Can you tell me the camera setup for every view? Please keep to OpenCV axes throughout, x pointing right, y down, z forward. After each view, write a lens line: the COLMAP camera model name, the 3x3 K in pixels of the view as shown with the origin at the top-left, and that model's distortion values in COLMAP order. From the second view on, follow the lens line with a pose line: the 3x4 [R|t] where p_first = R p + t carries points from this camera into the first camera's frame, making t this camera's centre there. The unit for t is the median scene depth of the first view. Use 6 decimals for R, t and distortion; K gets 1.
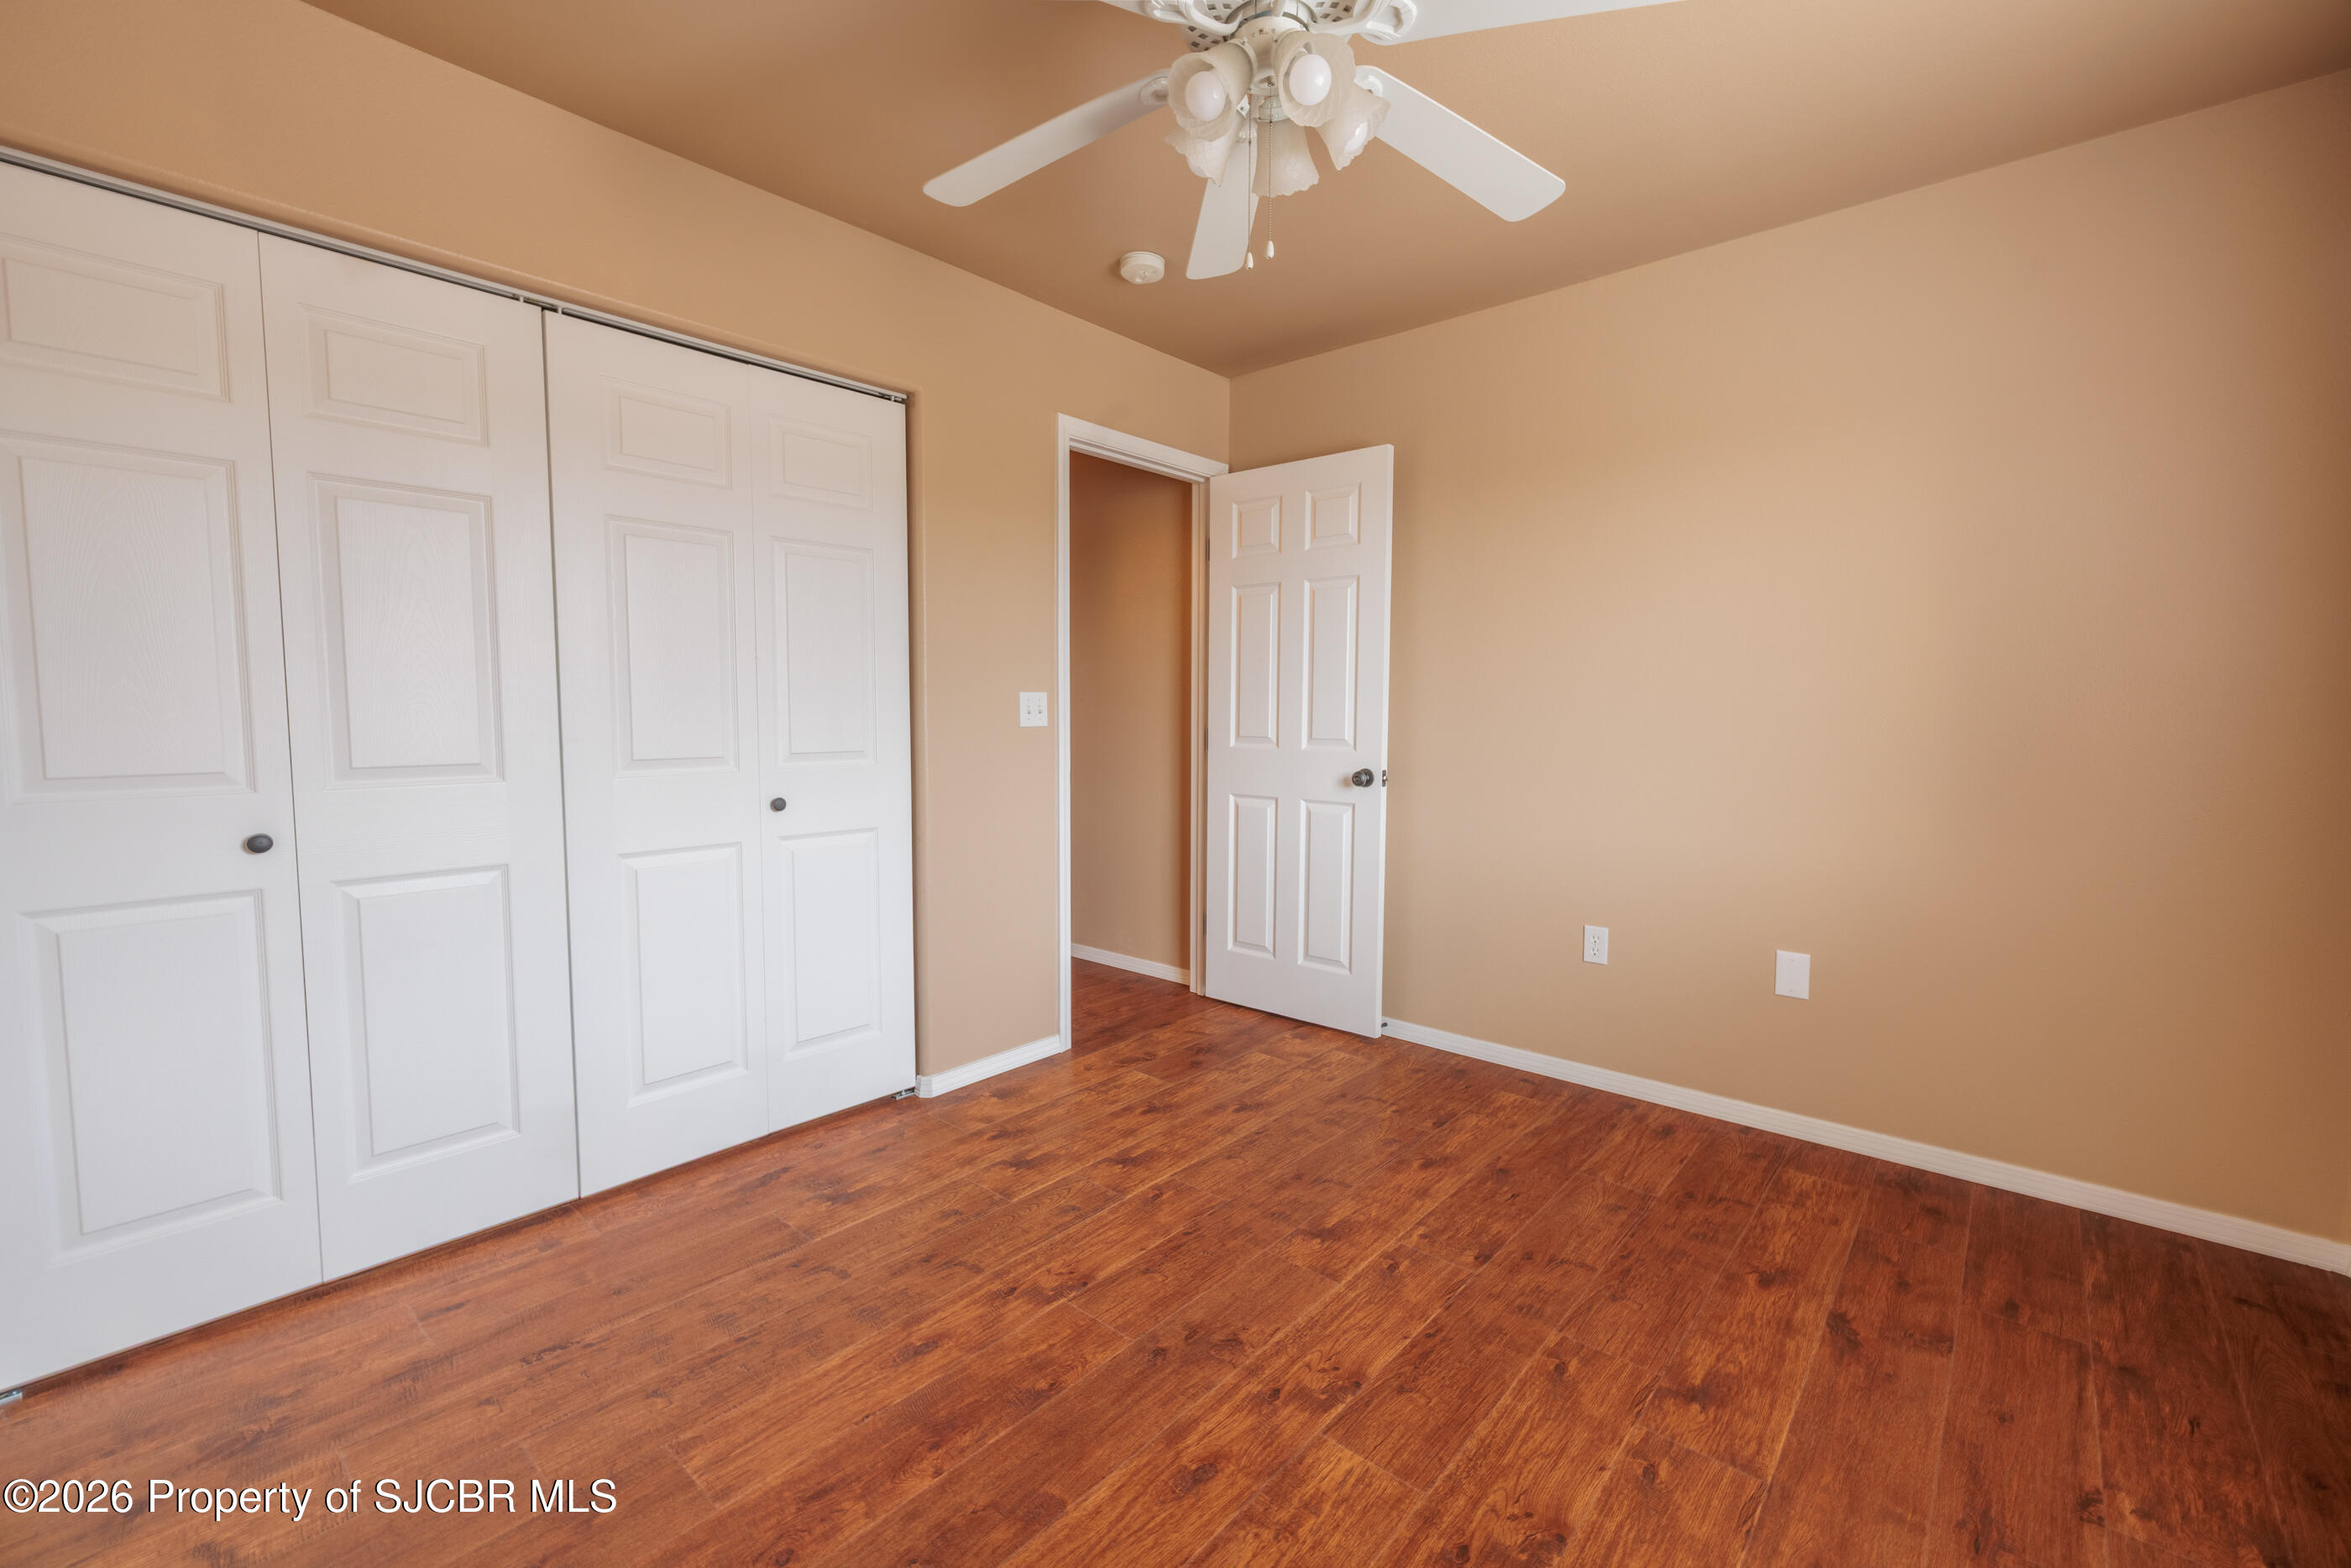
lens RADIAL K [[979.7, 0, 1175.5], [0, 979.7, 784.0], [0, 0, 1]] dist [0.001245, -0.000396]
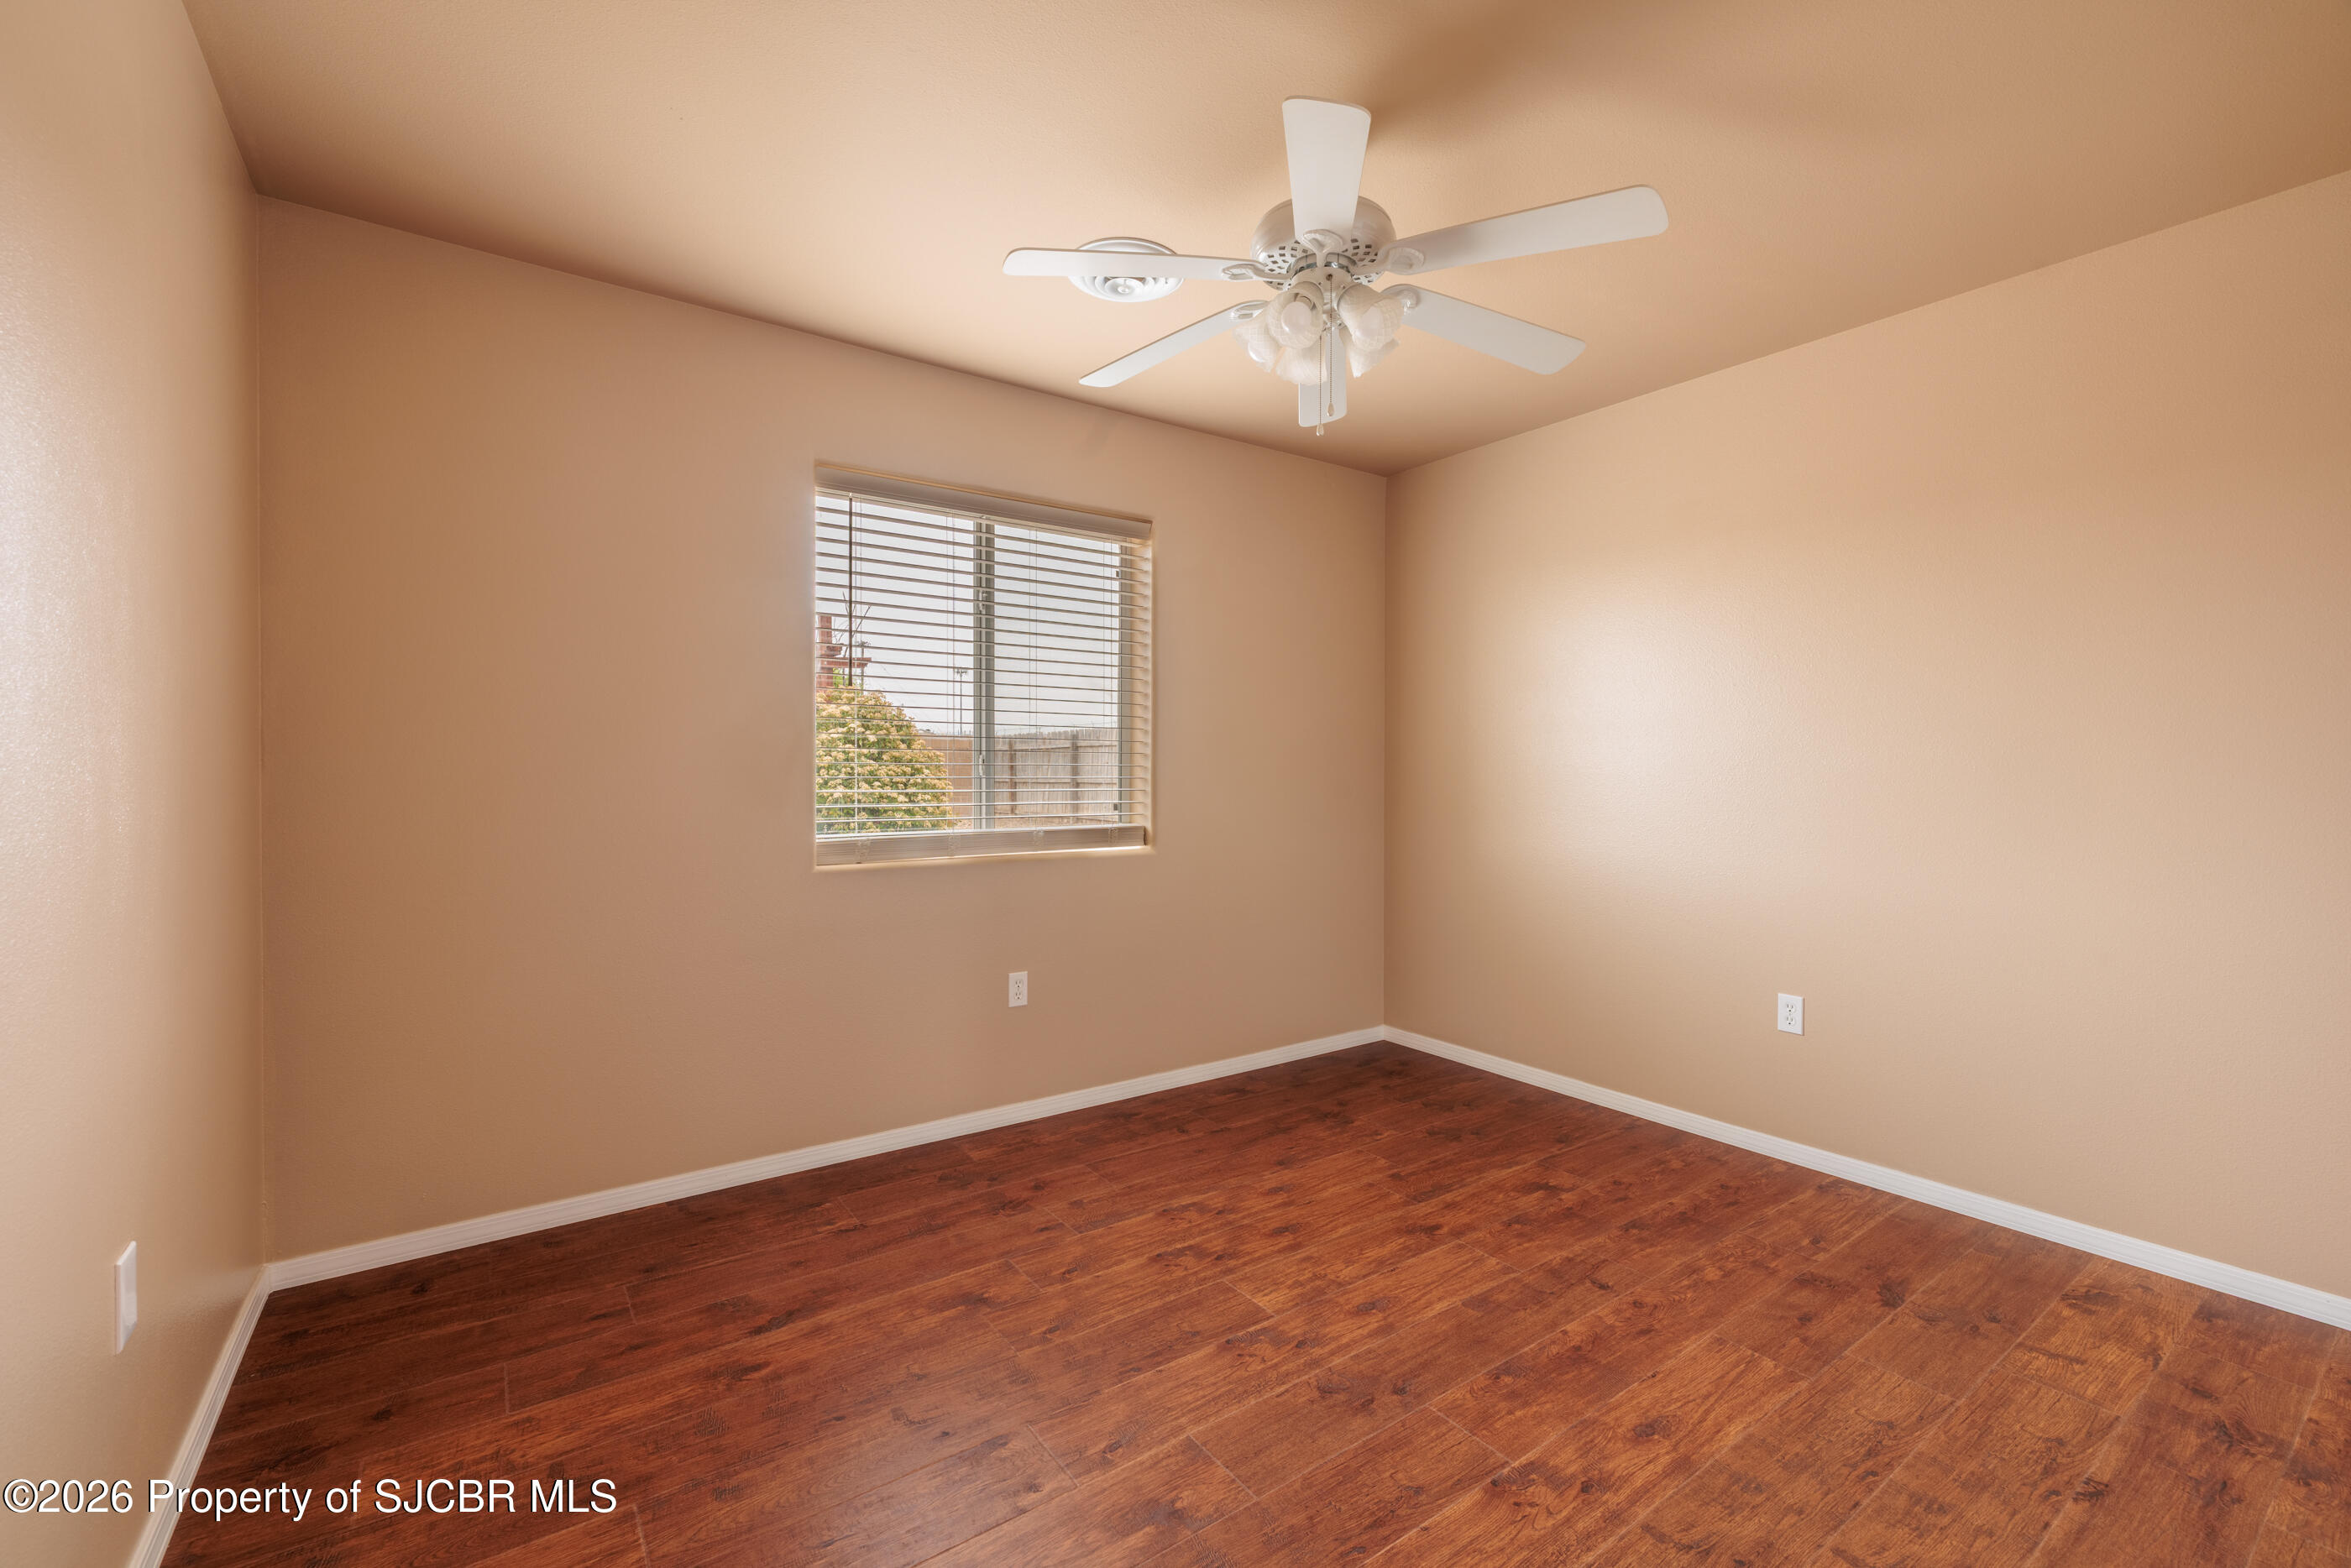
lens RADIAL K [[979.7, 0, 1175.5], [0, 979.7, 784.0], [0, 0, 1]] dist [0.001245, -0.000396]
pose [[-0.972806, -0.010603, 0.231380, -0.018840], [0.011028, 0.995699, 0.091992, -0.164926], [-0.231360, 0.092042, -0.968504, 2.020667]]
